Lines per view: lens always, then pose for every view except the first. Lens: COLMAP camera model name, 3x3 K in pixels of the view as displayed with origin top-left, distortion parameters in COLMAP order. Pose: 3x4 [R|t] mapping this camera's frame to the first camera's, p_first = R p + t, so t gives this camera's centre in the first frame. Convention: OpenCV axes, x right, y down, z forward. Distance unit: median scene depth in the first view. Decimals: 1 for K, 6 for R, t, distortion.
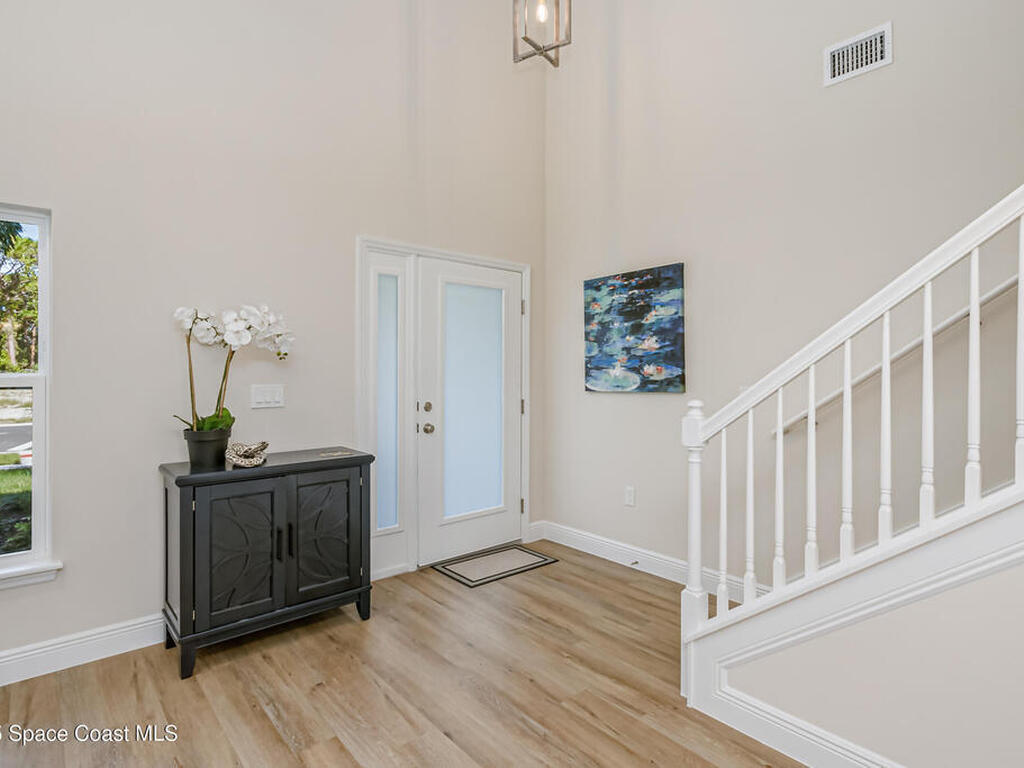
lens RADIAL K [[577.9, 0, 510.2], [0, 577.9, 370.1], [0, 0, 1]] dist [0.001433, -0.000647]
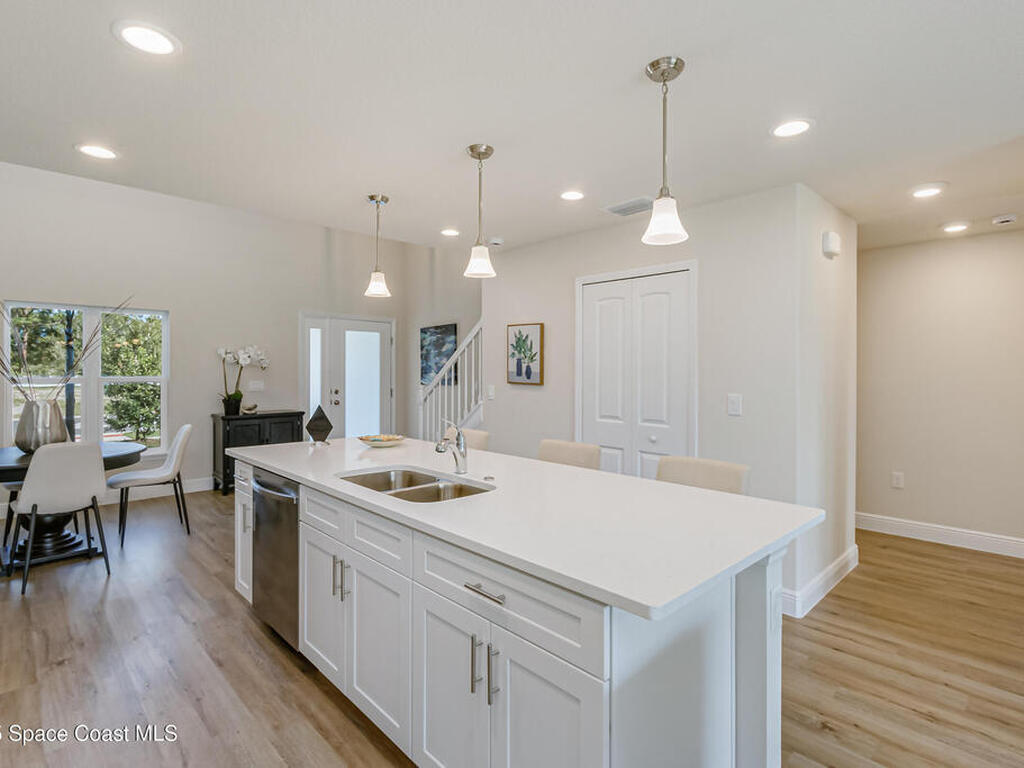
lens RADIAL K [[530.9, 0, 505.0], [0, 530.9, 369.7], [0, 0, 1]] dist [-0.002265, -0.000576]
pose [[0.998875, -0.001915, 0.047372, 0.366202], [0.002102, 0.999990, -0.003905, -0.006671], [-0.047364, 0.004000, 0.998870, -0.908813]]
